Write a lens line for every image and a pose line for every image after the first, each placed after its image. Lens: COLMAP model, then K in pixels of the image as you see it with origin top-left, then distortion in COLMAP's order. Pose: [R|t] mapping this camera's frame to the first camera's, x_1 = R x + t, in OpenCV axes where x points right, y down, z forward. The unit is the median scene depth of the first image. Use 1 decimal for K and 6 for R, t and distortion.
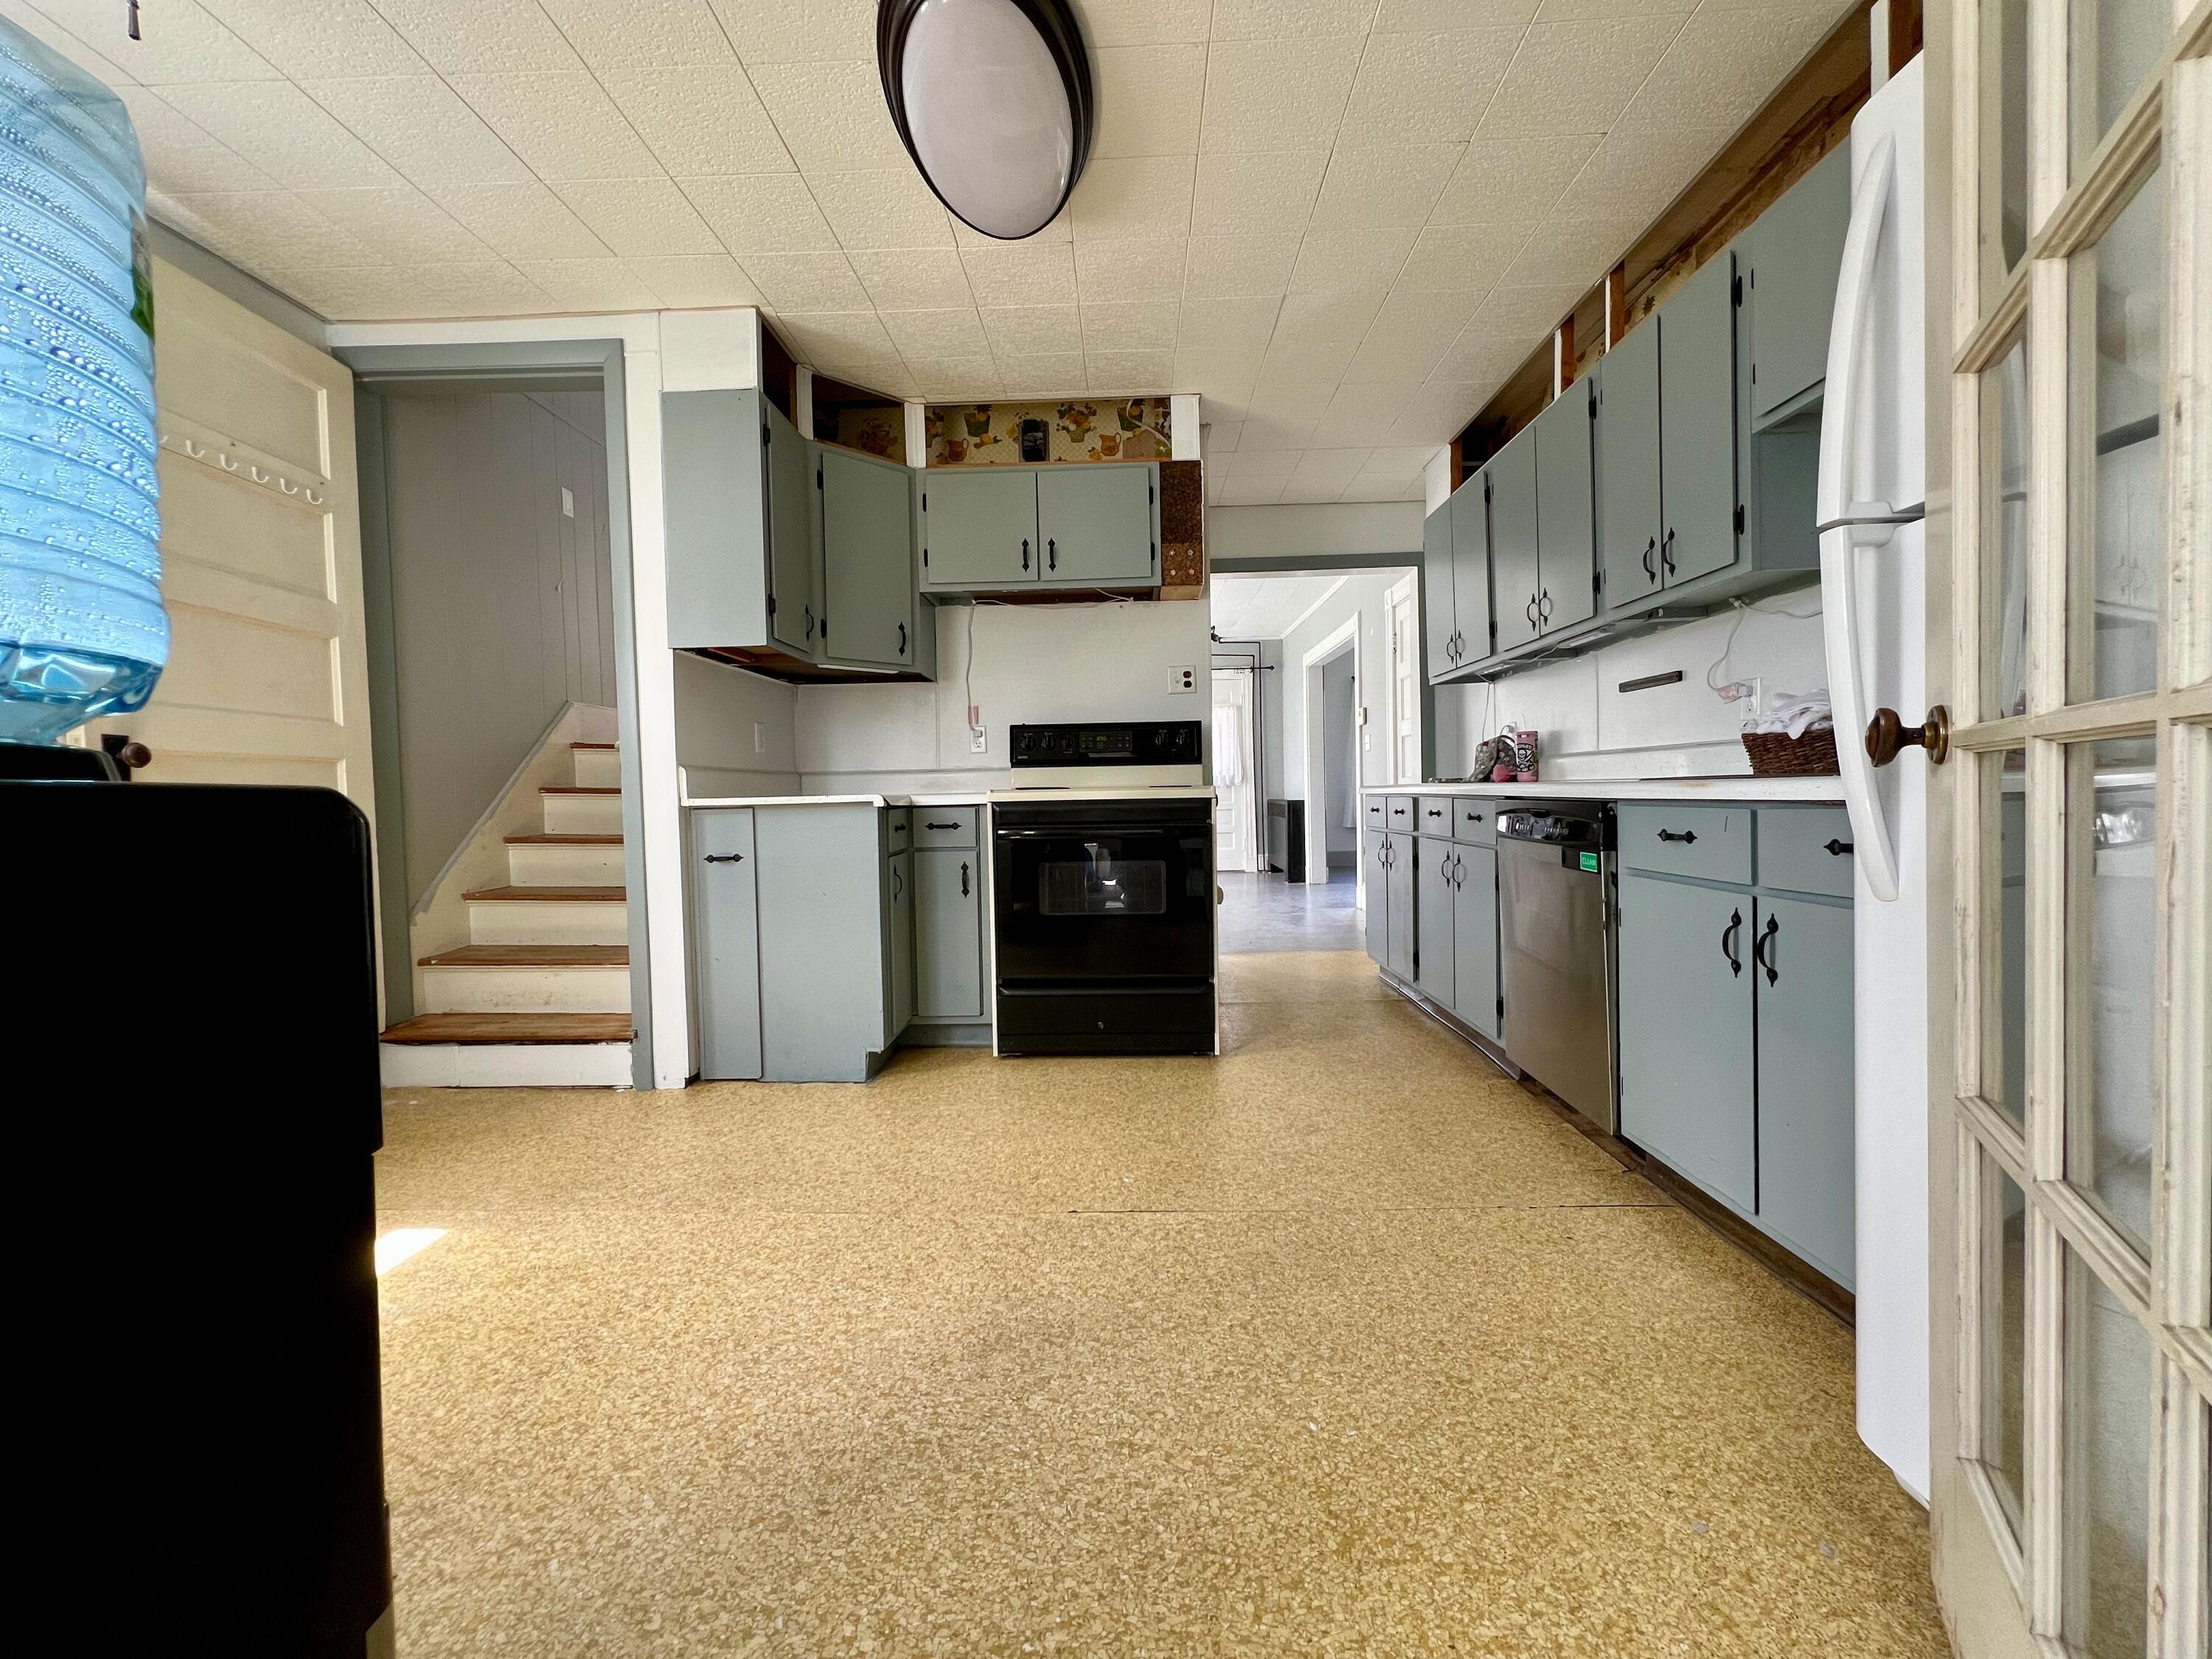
lens RADIAL K [[890.8, 0, 1101.9], [0, 890.8, 819.2], [0, 0, 1]] dist [0.010297, 0.000273]
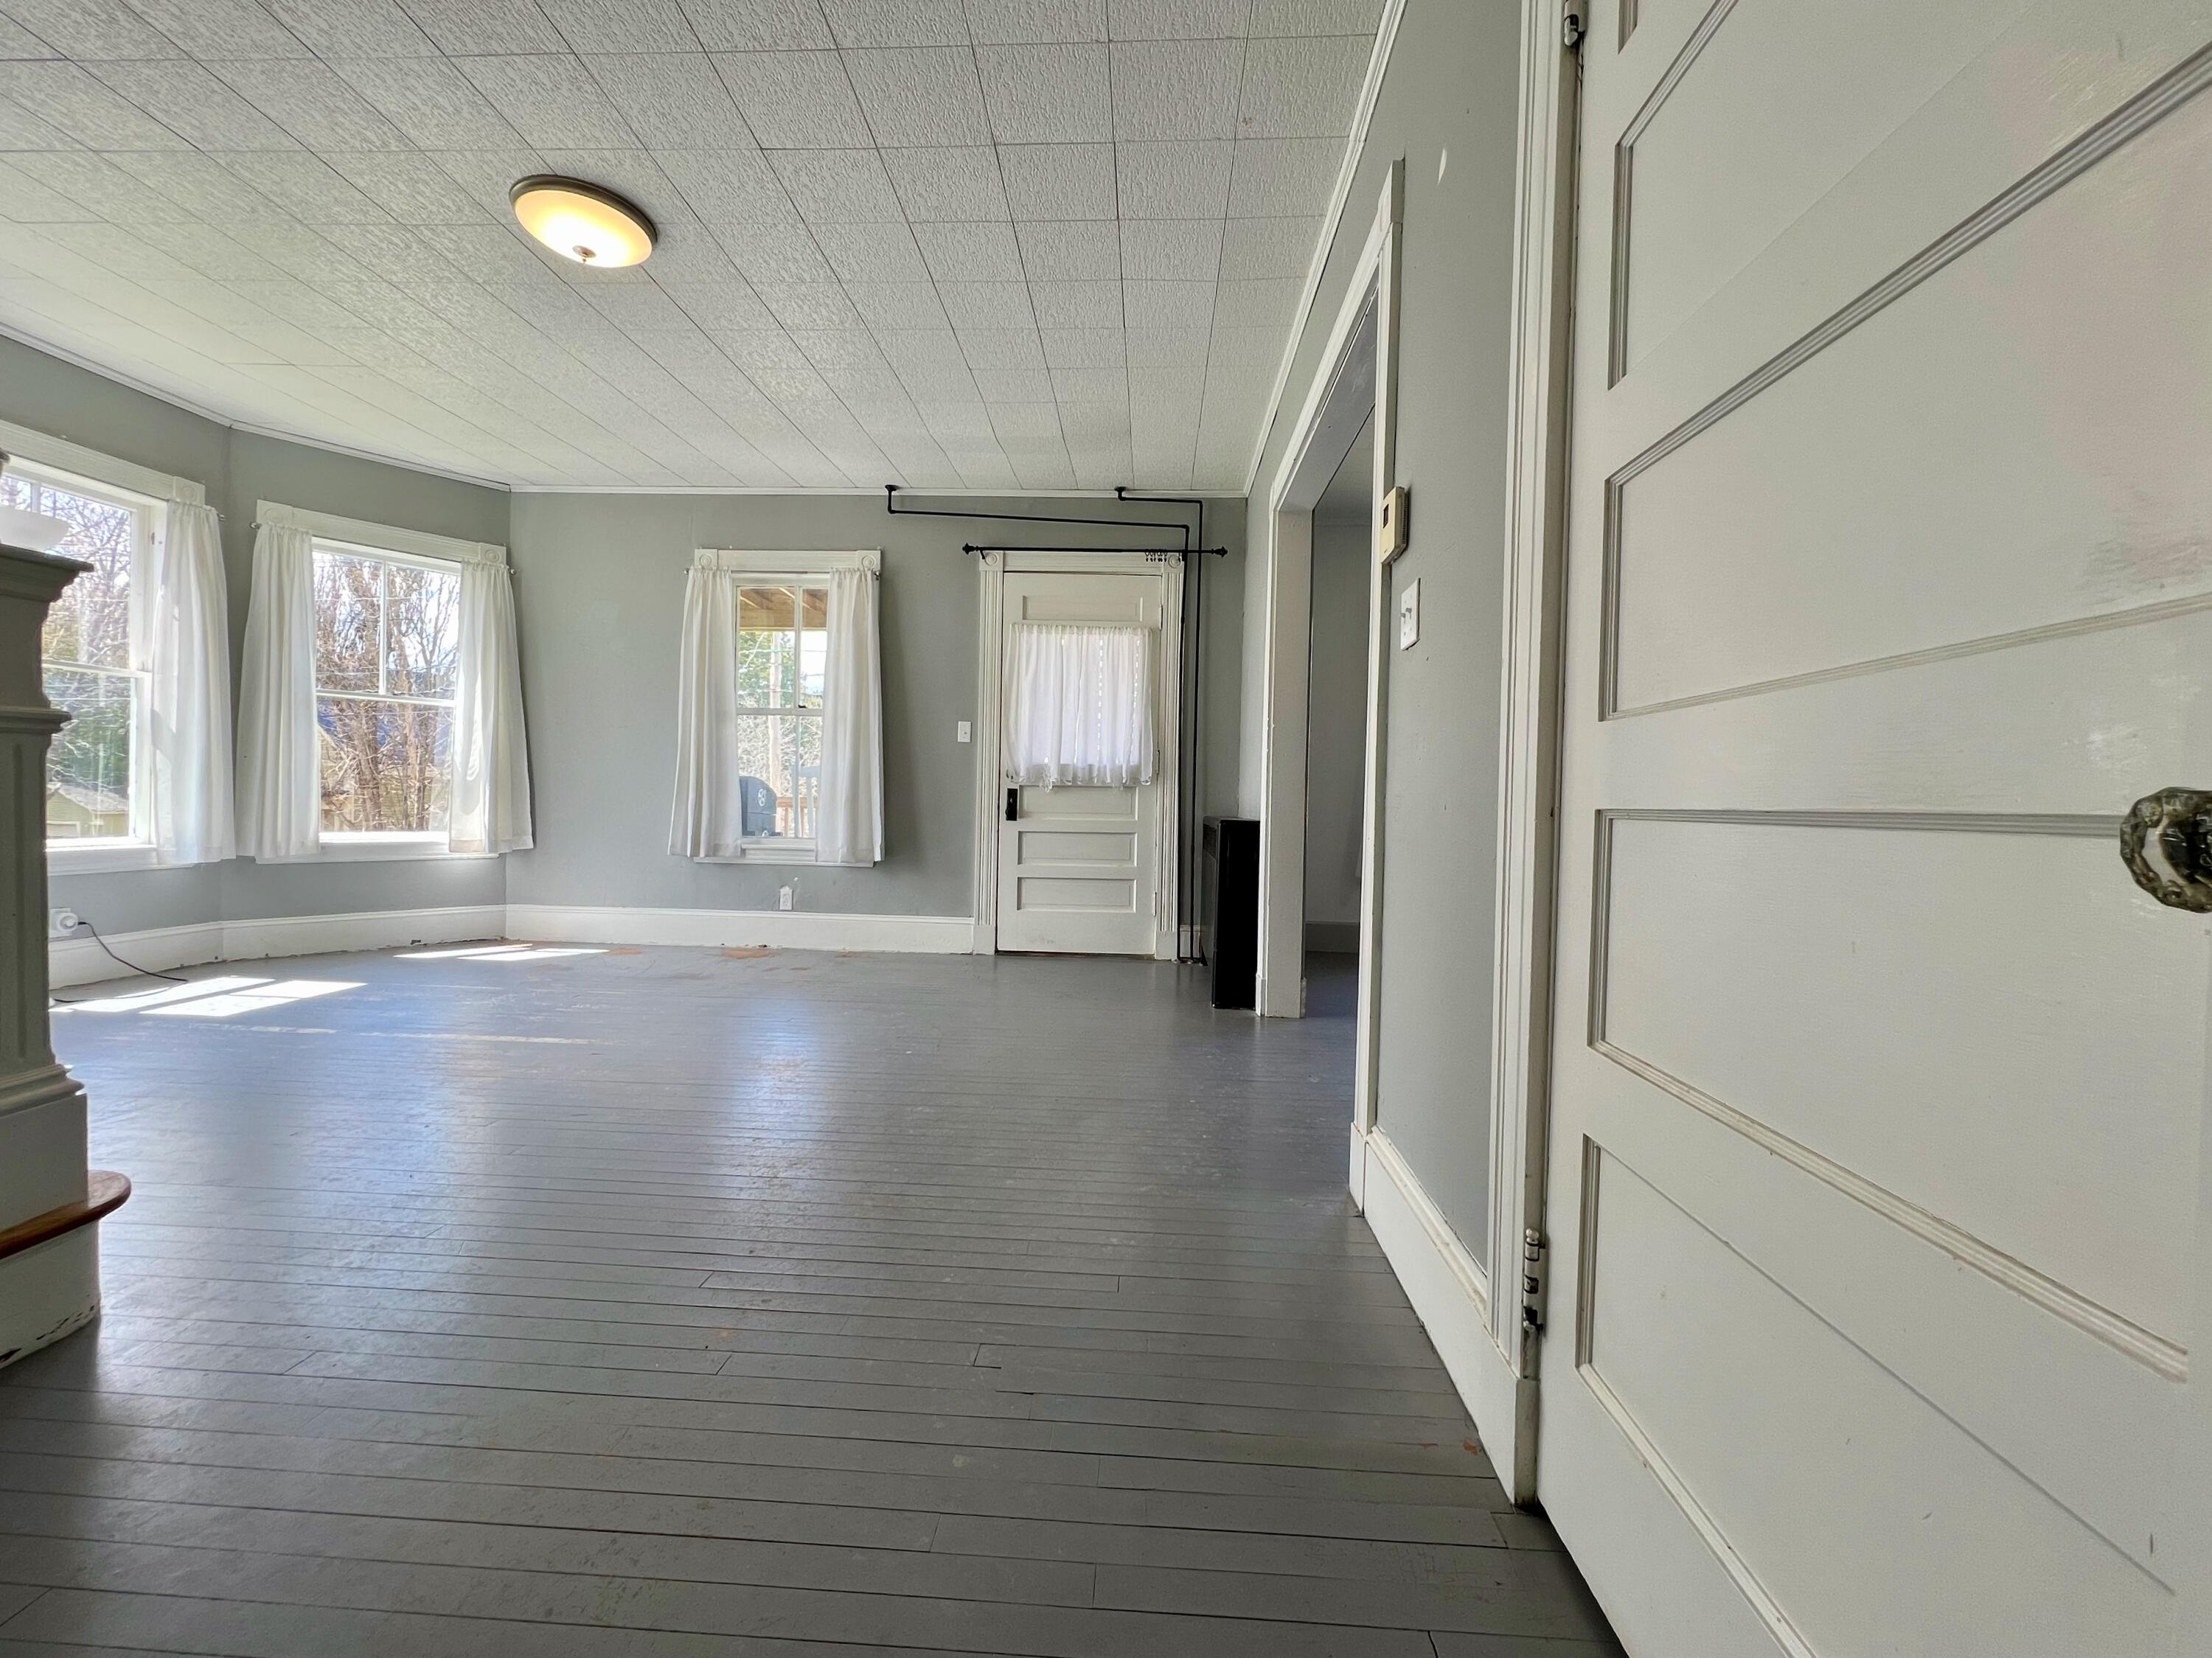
lens RADIAL K [[890.7, 0, 1108.2], [0, 890.7, 824.9], [0, 0, 1]] dist [0.010297, 0.000273]
pose [[0.998516, 0.039717, -0.037257, 0.151321], [-0.039943, 0.999188, -0.005321, -0.012616], [0.037016, 0.006801, 0.999292, 0.501831]]
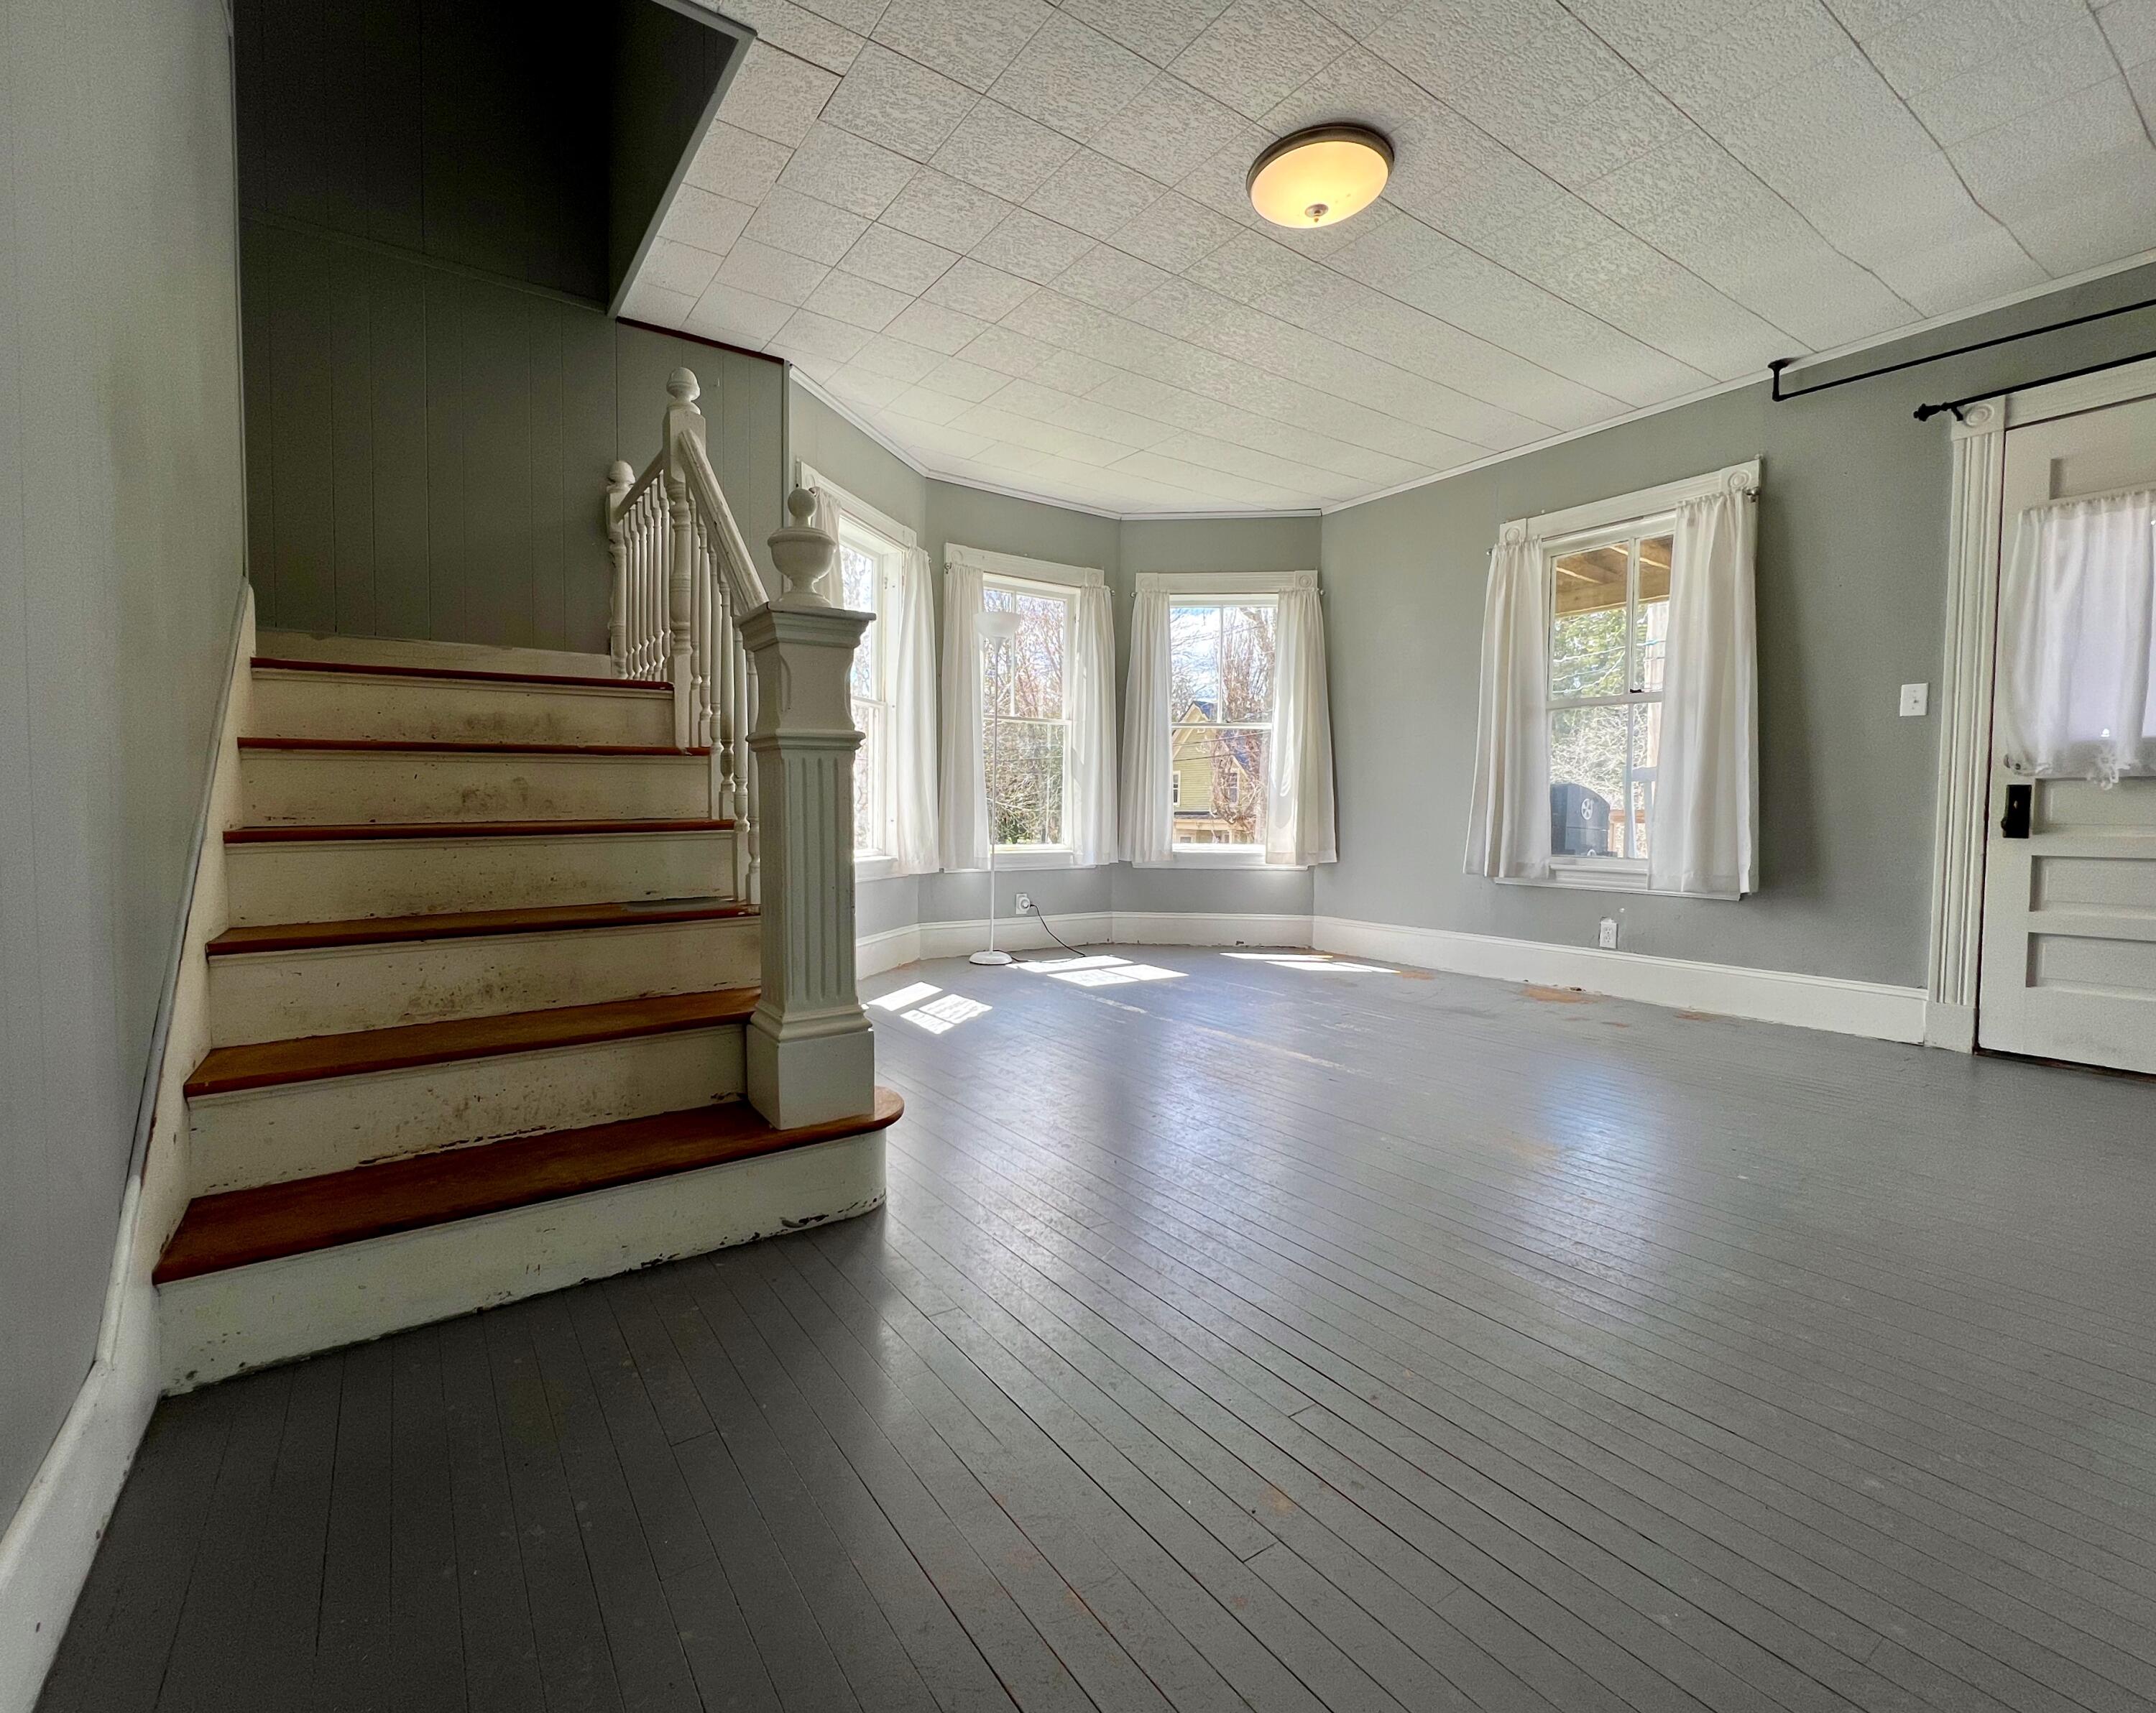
lens RADIAL K [[922.9, 0, 1076.5], [0, 922.9, 851.7], [0, 0, 1]] dist [0.001258, 0.000415]
pose [[0.559693, 0.053972, -0.826941, 0.158865], [-0.040395, 0.998468, 0.037827, -0.010195], [0.827715, 0.012233, 0.561015, 0.551128]]
